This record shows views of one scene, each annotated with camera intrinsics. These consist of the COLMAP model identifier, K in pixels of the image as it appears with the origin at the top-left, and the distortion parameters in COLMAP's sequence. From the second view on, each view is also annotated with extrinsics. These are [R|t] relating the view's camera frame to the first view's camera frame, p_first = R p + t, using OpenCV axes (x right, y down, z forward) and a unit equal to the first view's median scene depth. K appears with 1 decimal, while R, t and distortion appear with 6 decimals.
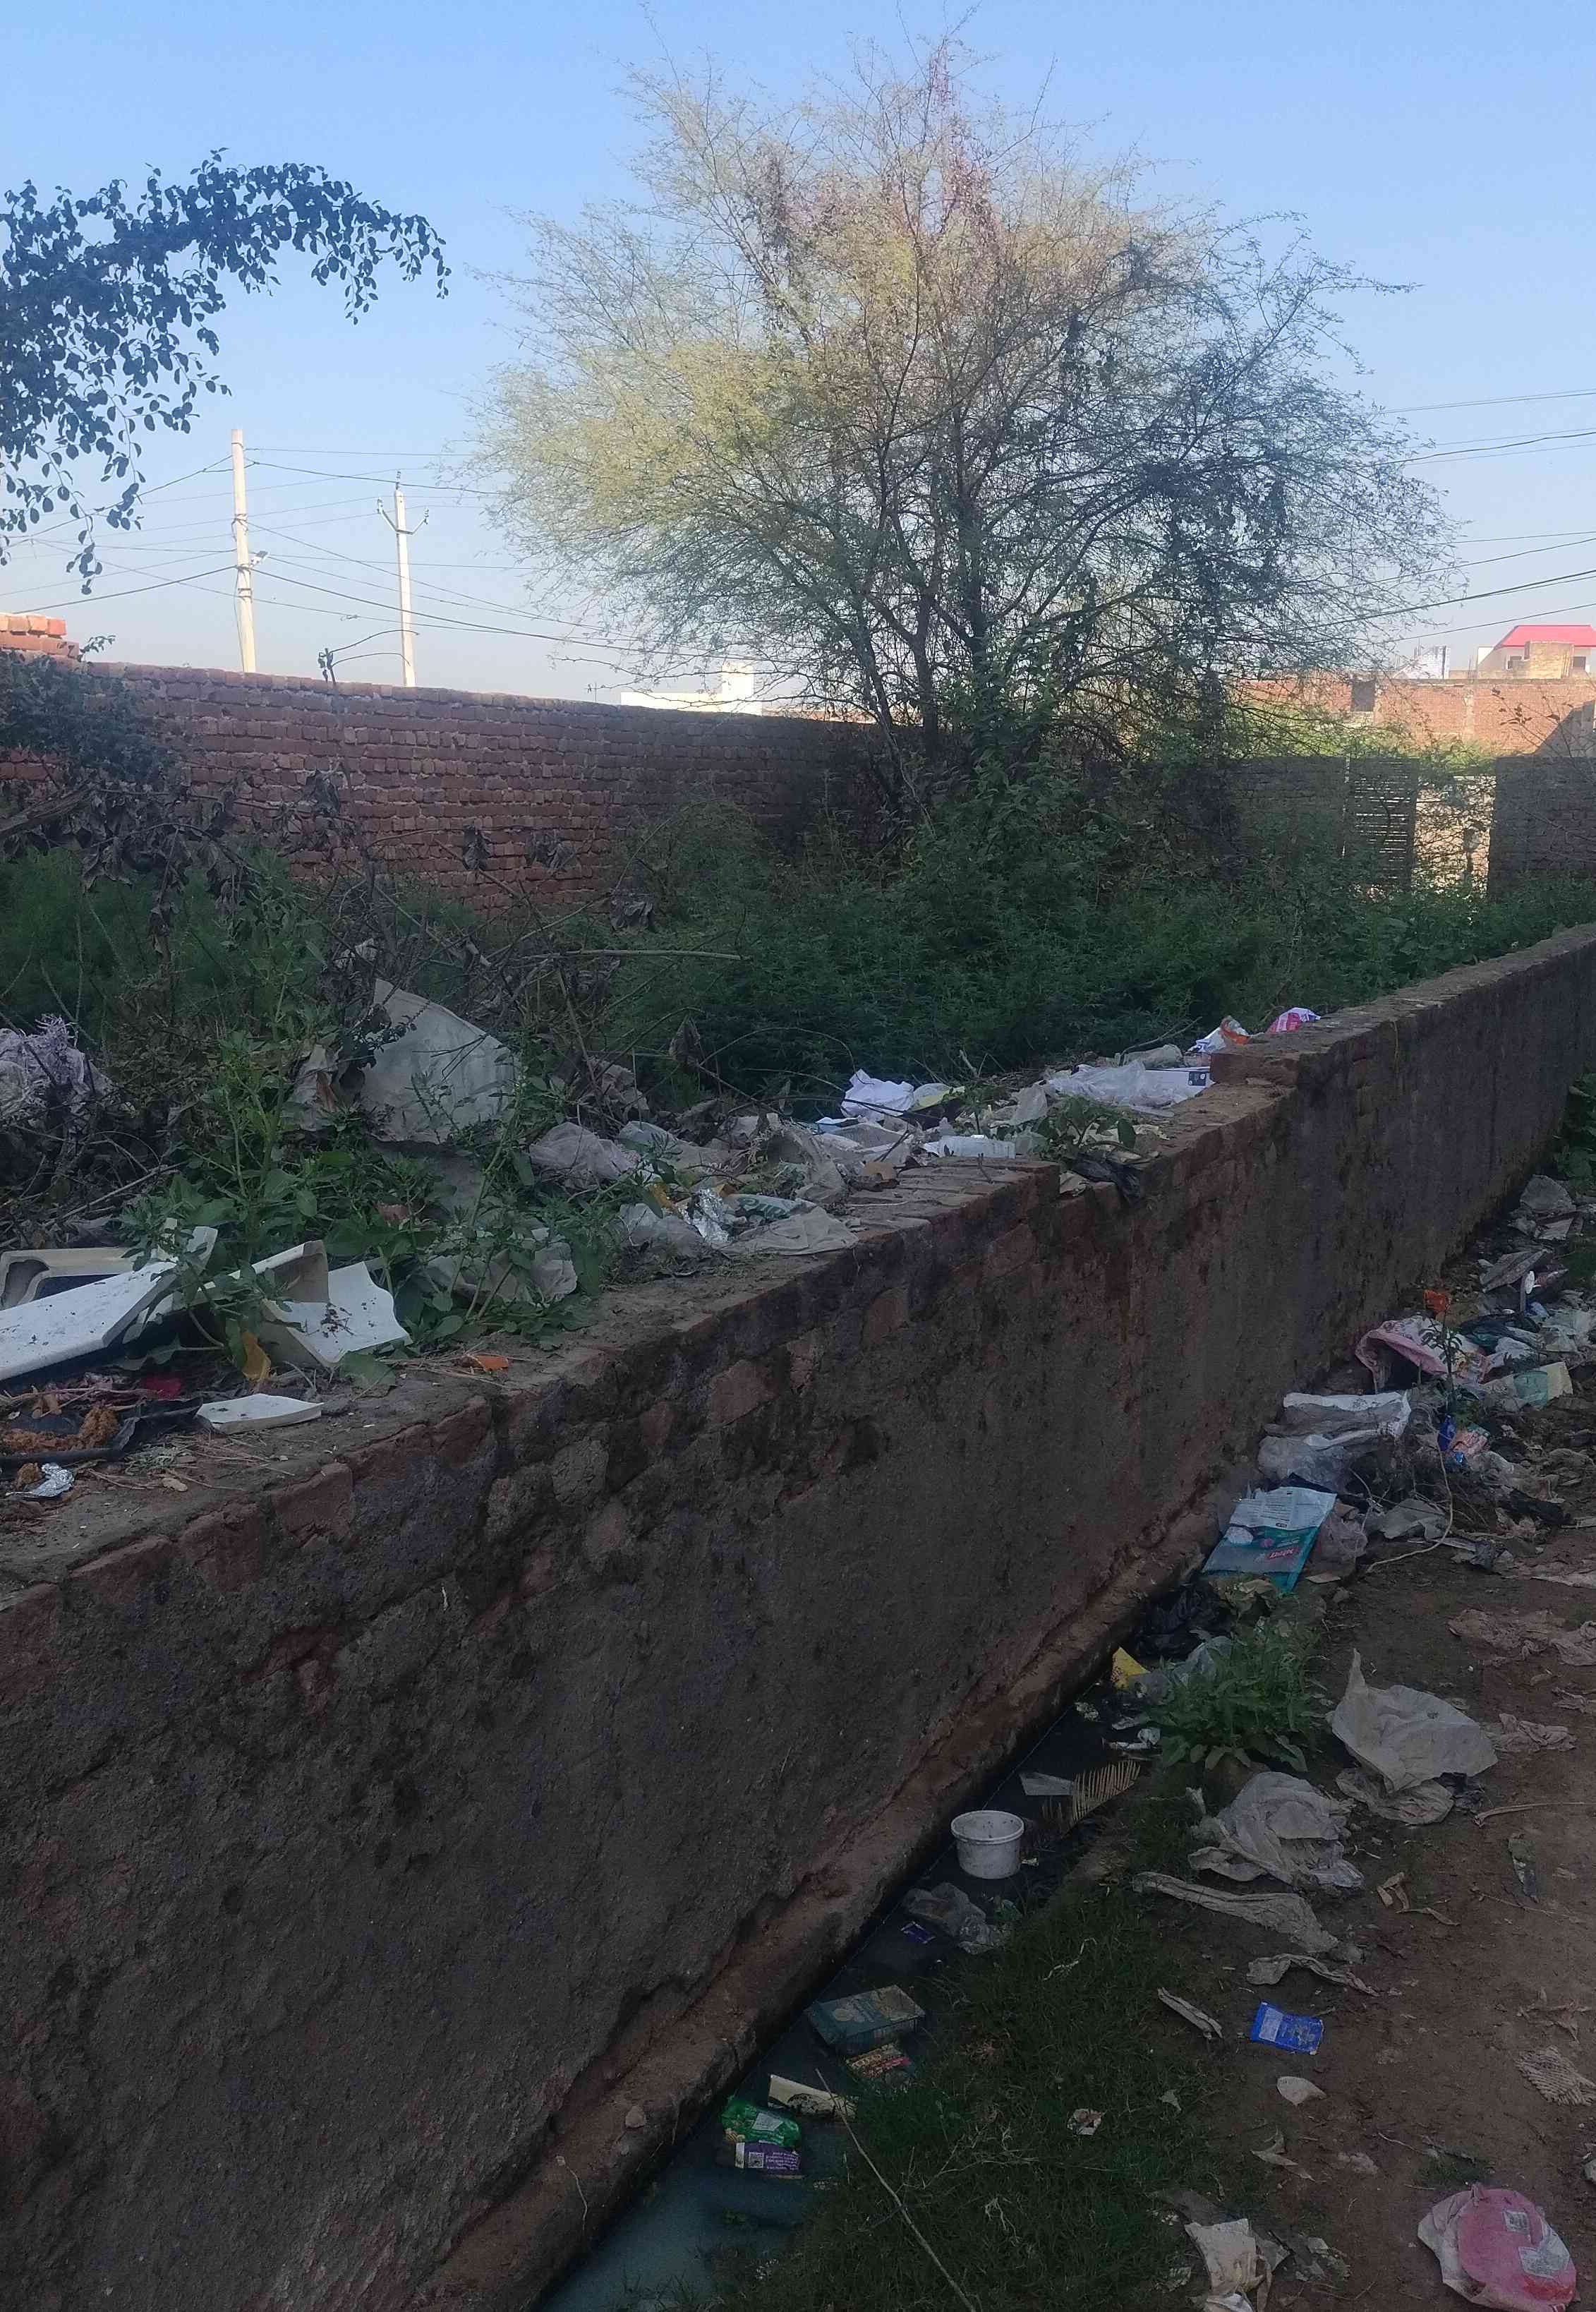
lens RADIAL K [[2071.9, 0, 798.0], [0, 2071.9, 1156.0], [0, 0, 1]] dist [0.110098, -0.224716]
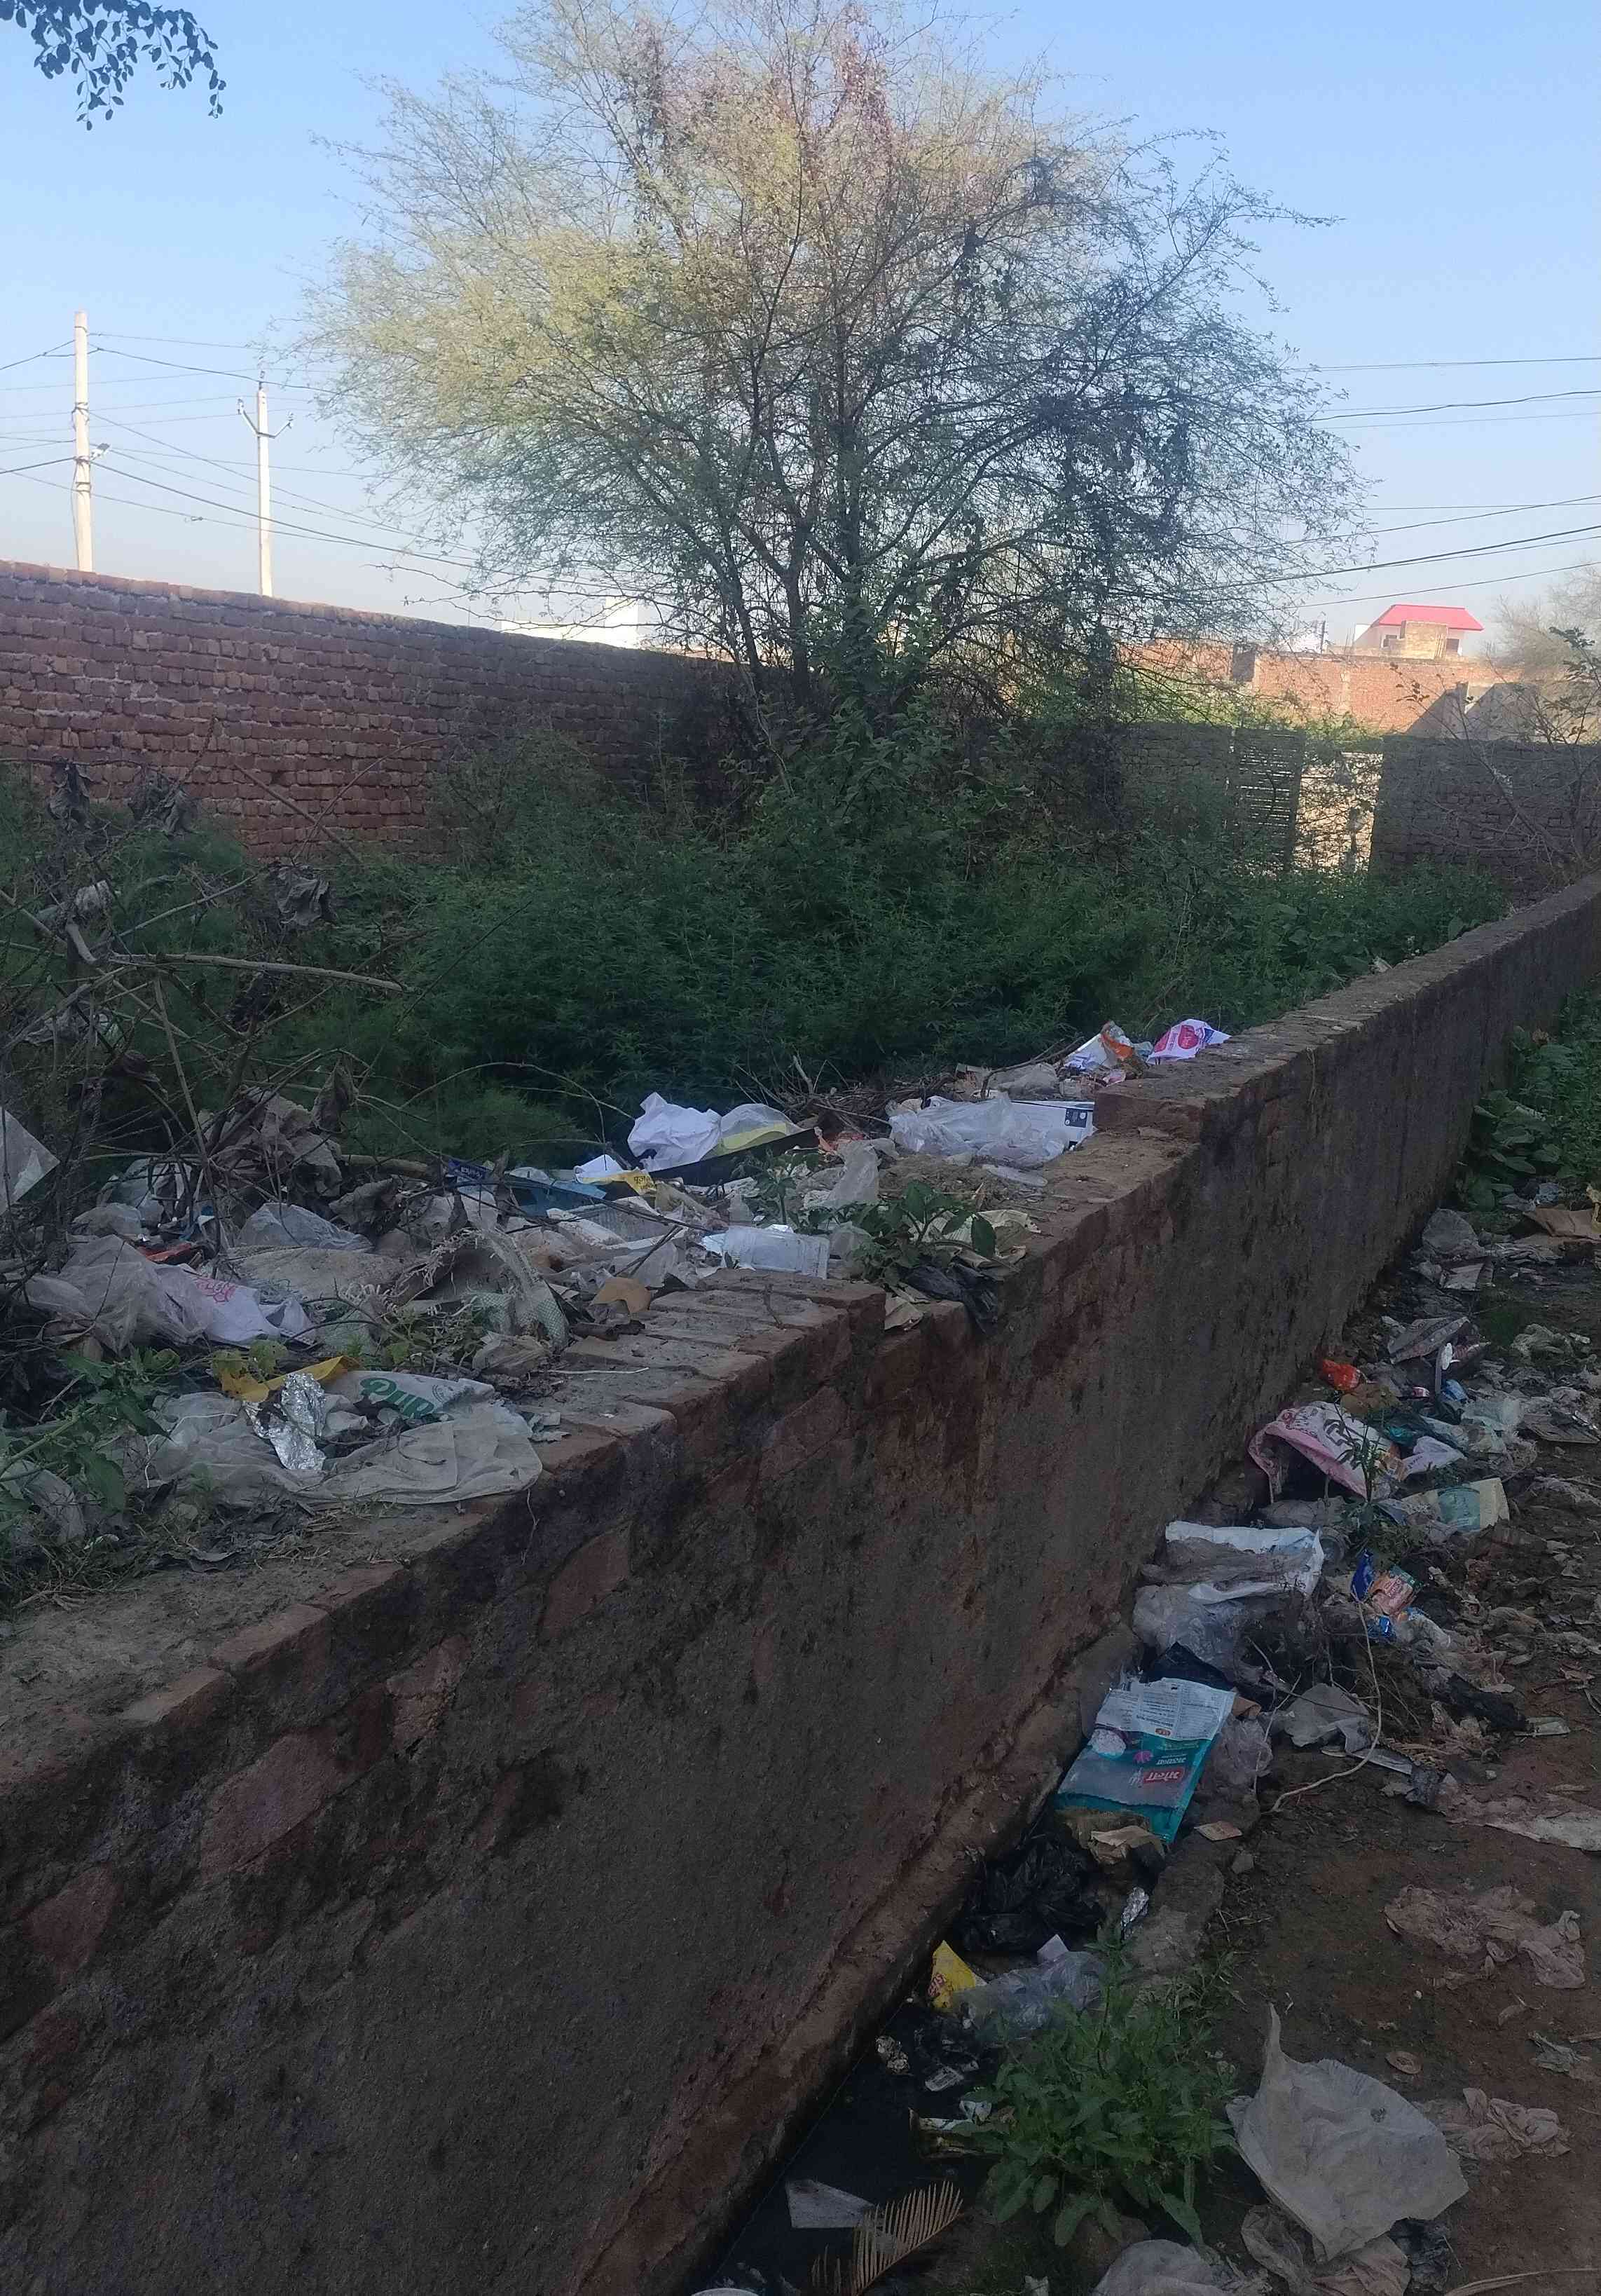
lens RADIAL K [[2092.5, 0, 800.5], [0, 2092.5, 1148.0], [0, 0, 1]] dist [0.101165, -0.206058]
pose [[0.996954, 0.040113, 0.066887, 0.021519], [-0.041503, 0.998947, 0.019533, -0.025147], [-0.066033, -0.022250, 0.997569, 0.133493]]
